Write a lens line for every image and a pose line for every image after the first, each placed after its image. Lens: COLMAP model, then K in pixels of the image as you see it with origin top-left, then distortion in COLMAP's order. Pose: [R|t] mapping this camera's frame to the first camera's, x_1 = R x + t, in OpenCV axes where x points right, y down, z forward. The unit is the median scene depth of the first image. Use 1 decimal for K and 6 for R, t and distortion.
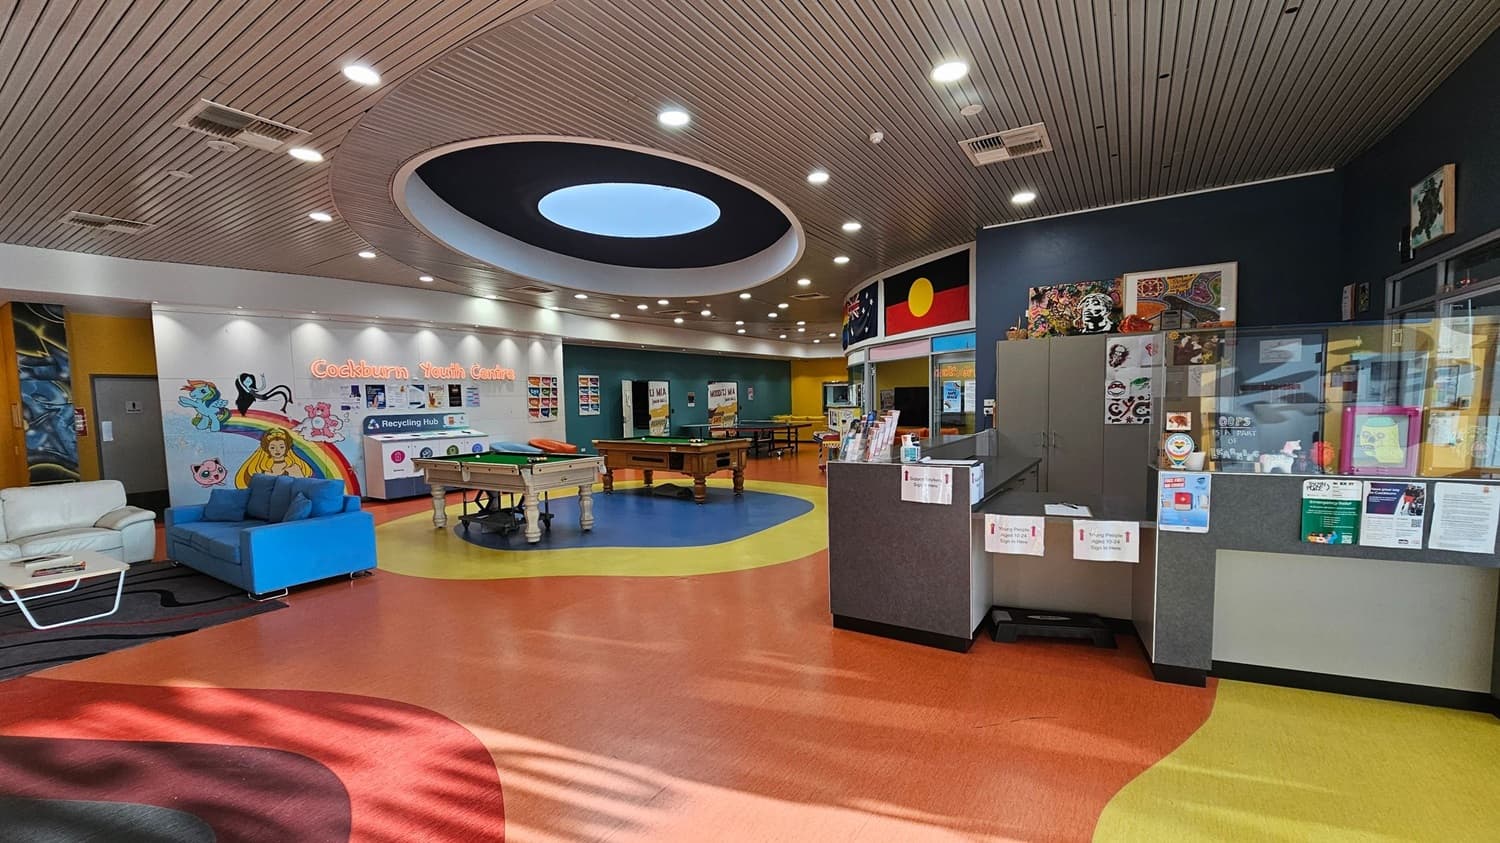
lens RADIAL K [[617.4, 0, 747.7], [0, 617.4, 439.7], [0, 0, 1]] dist [-0.001575, -0.000887]
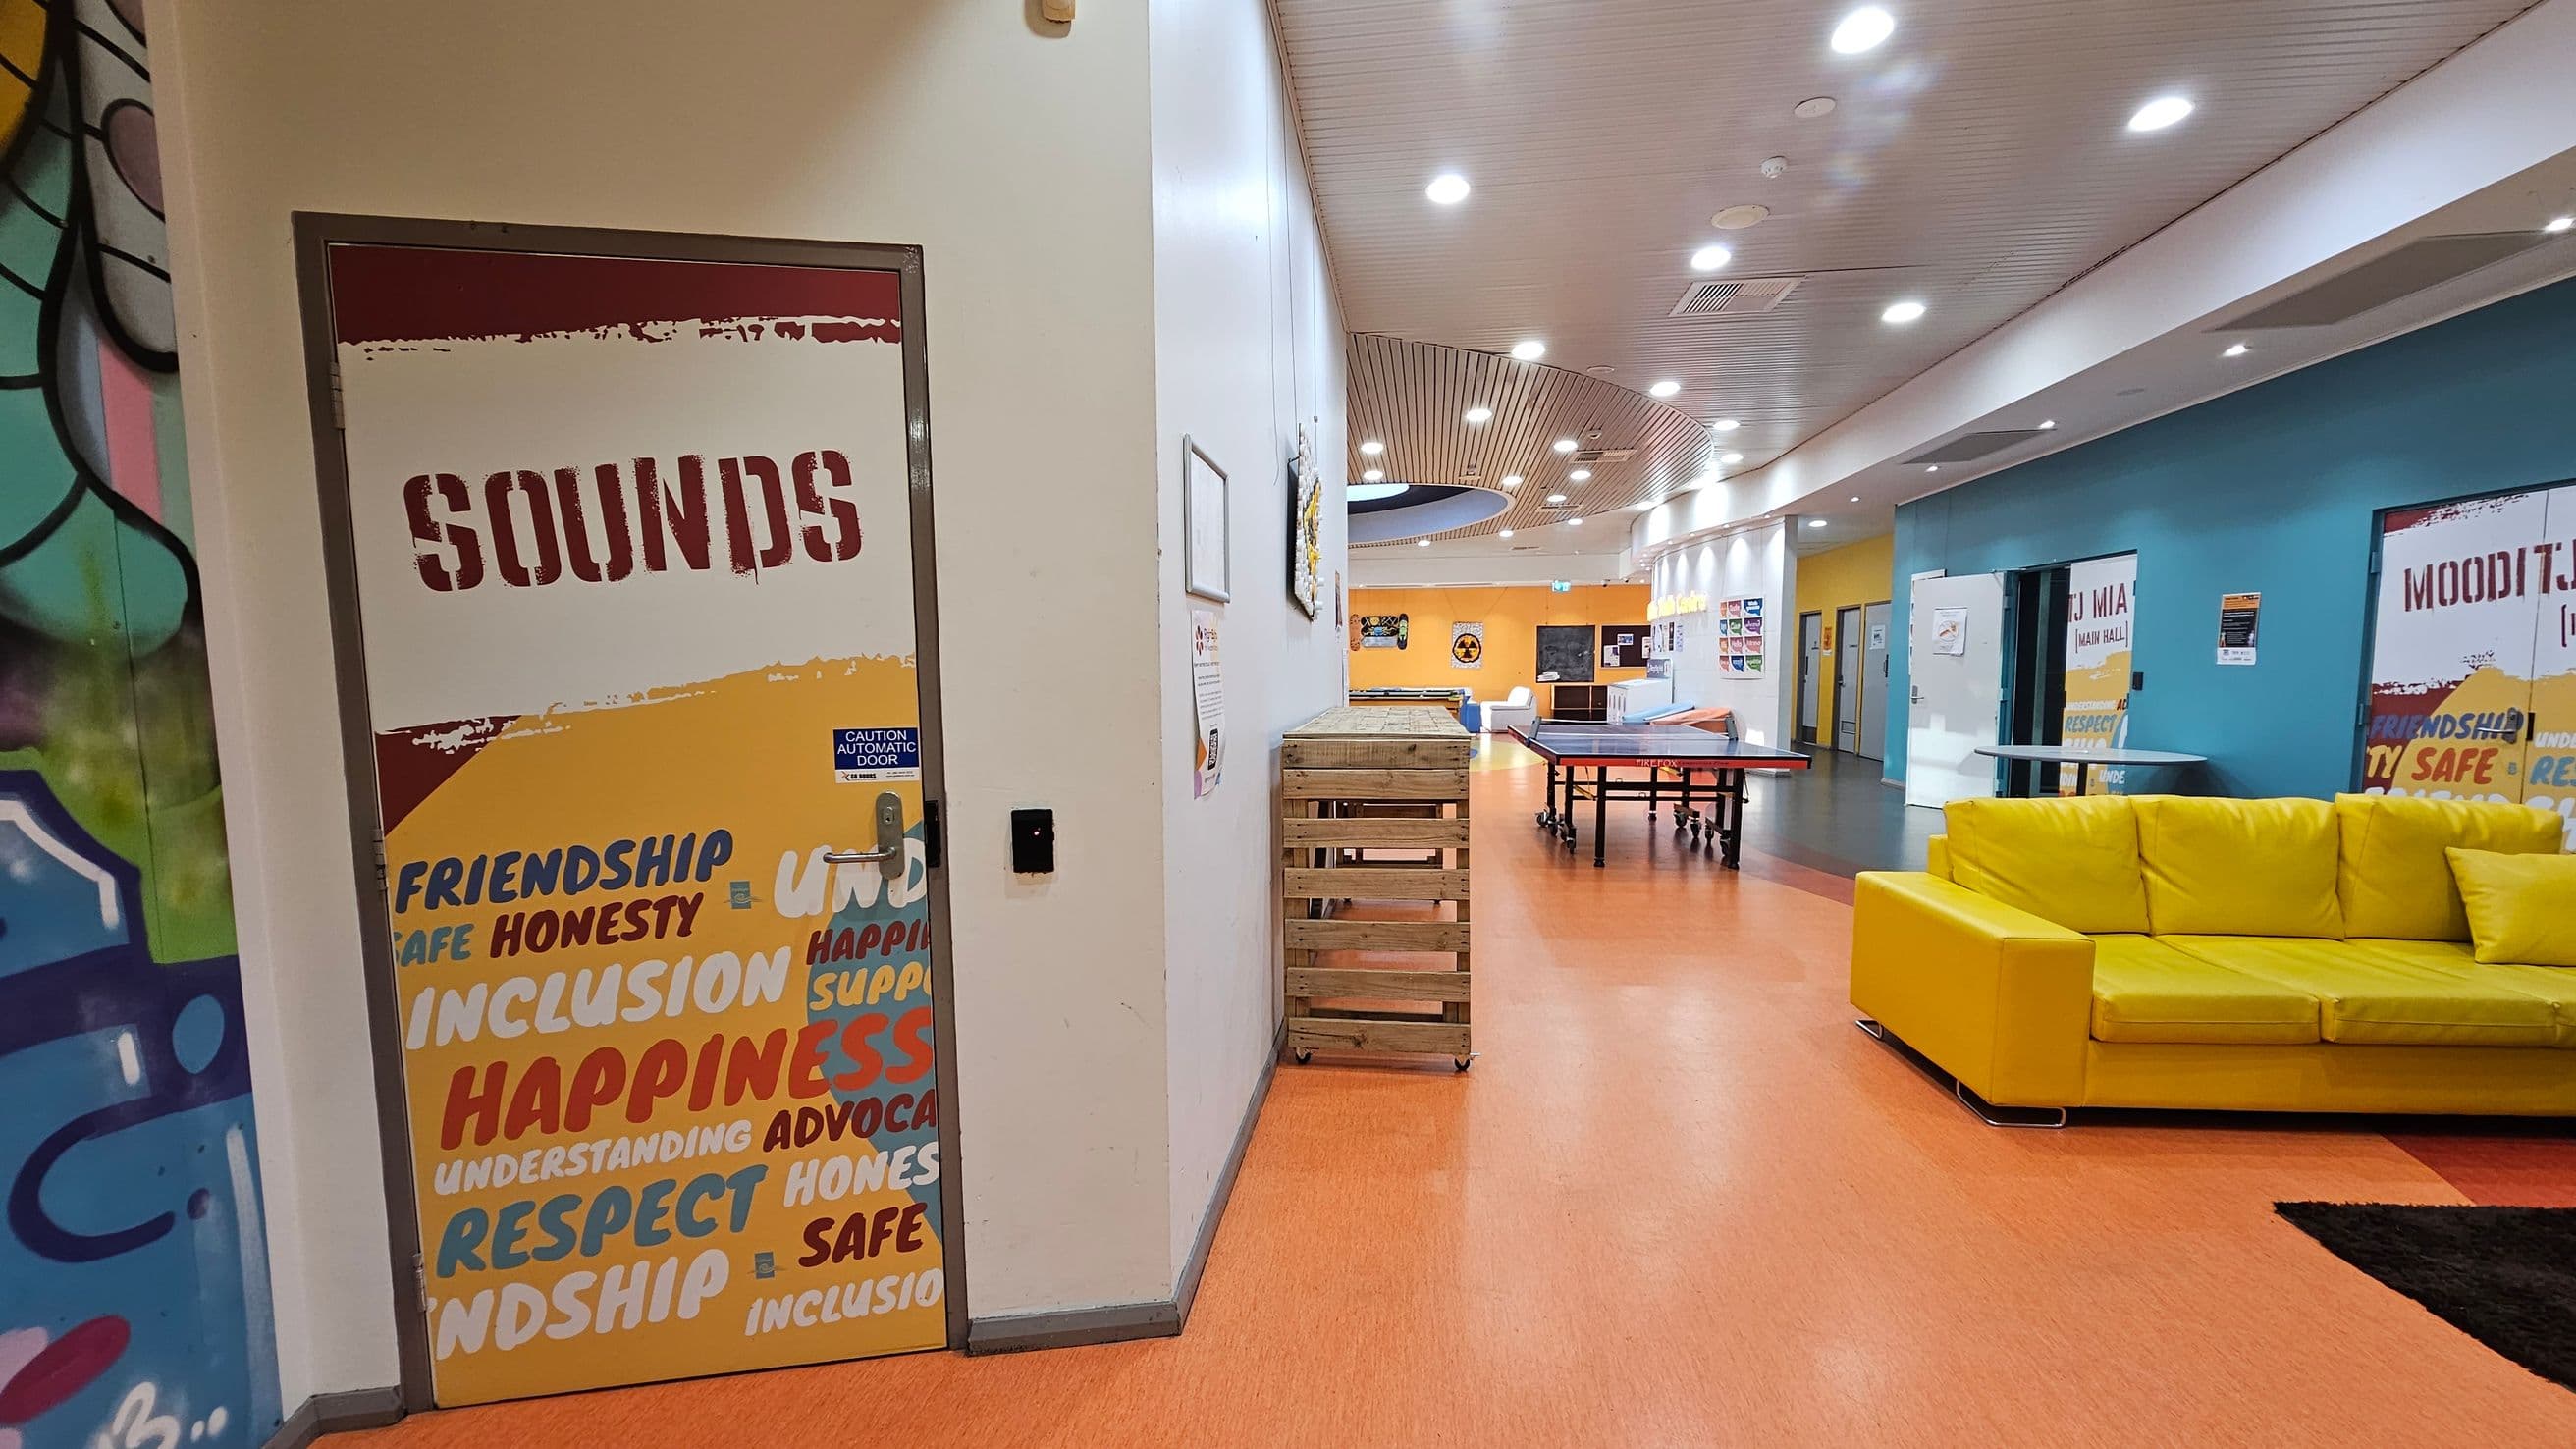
lens RADIAL K [[1056.4, 0, 1289.4], [0, 1056.4, 759.9], [0, 0, 1]] dist [-0.002275, -0.000398]
pose [[-0.899022, 0.073422, -0.431703, 0.559360], [0.002809, 0.986790, 0.161979, -0.136963], [0.437894, 0.144410, -0.887353, 2.026439]]
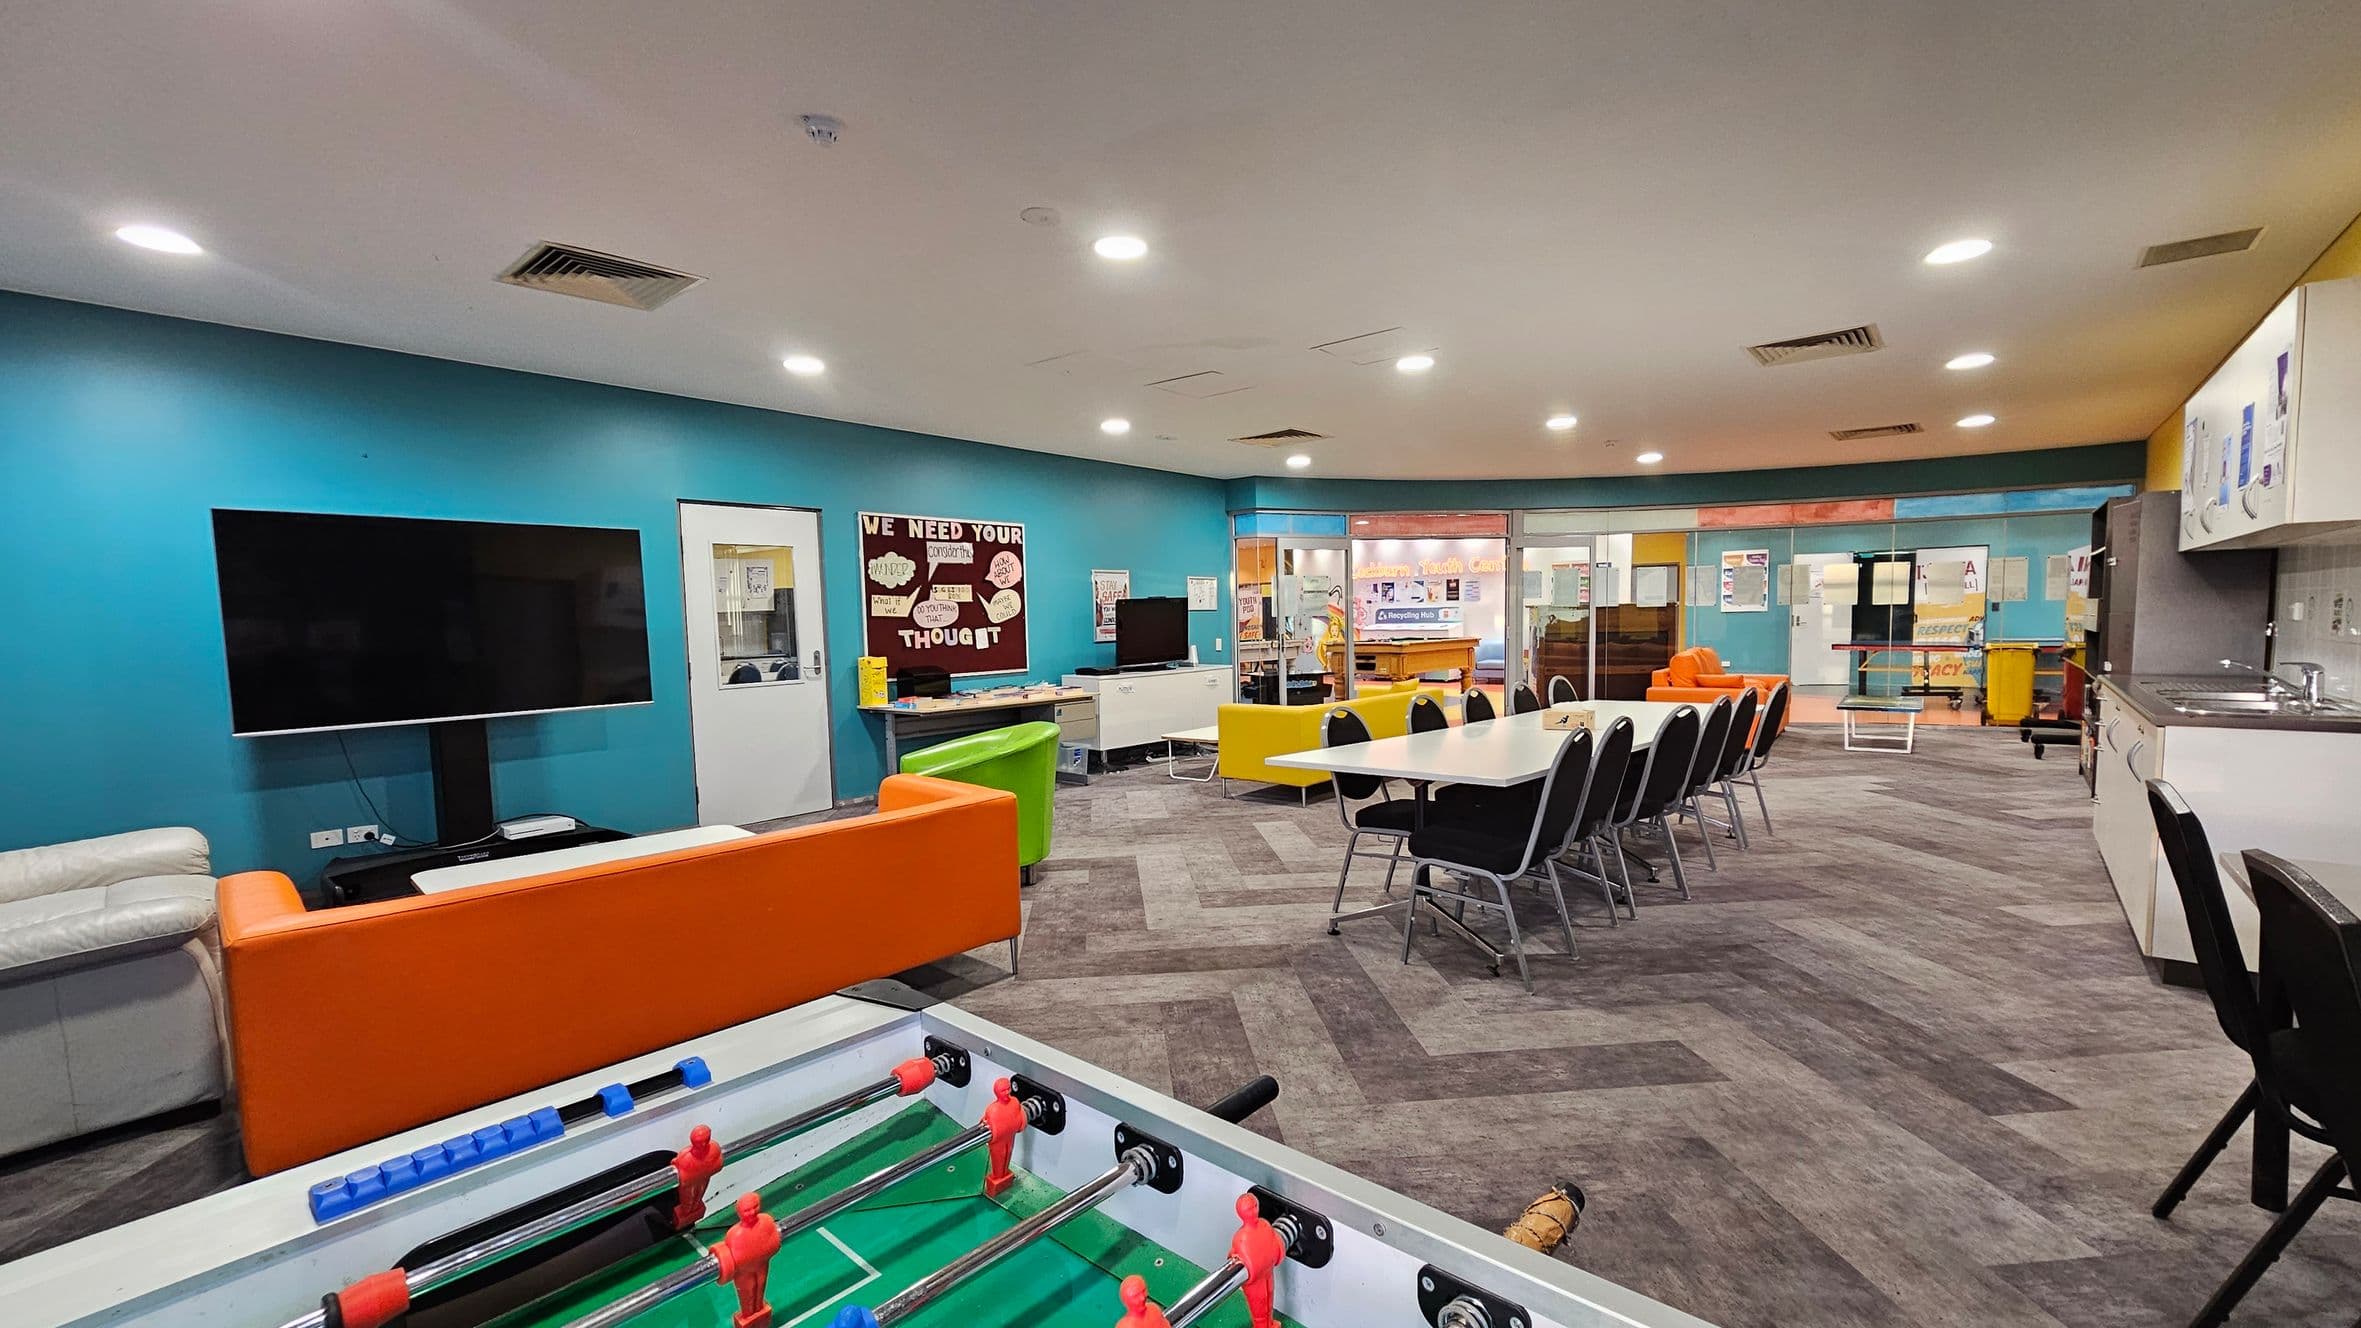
lens RADIAL K [[971.8, 0, 1176.9], [0, 971.8, 692.7], [0, 0, 1]] dist [-0.001575, -0.000887]
pose [[-0.115386, 0.104597, -0.987798, 1.194399], [-0.041289, 0.993076, 0.109978, -0.061420], [0.992462, 0.053476, -0.110268, 0.746225]]
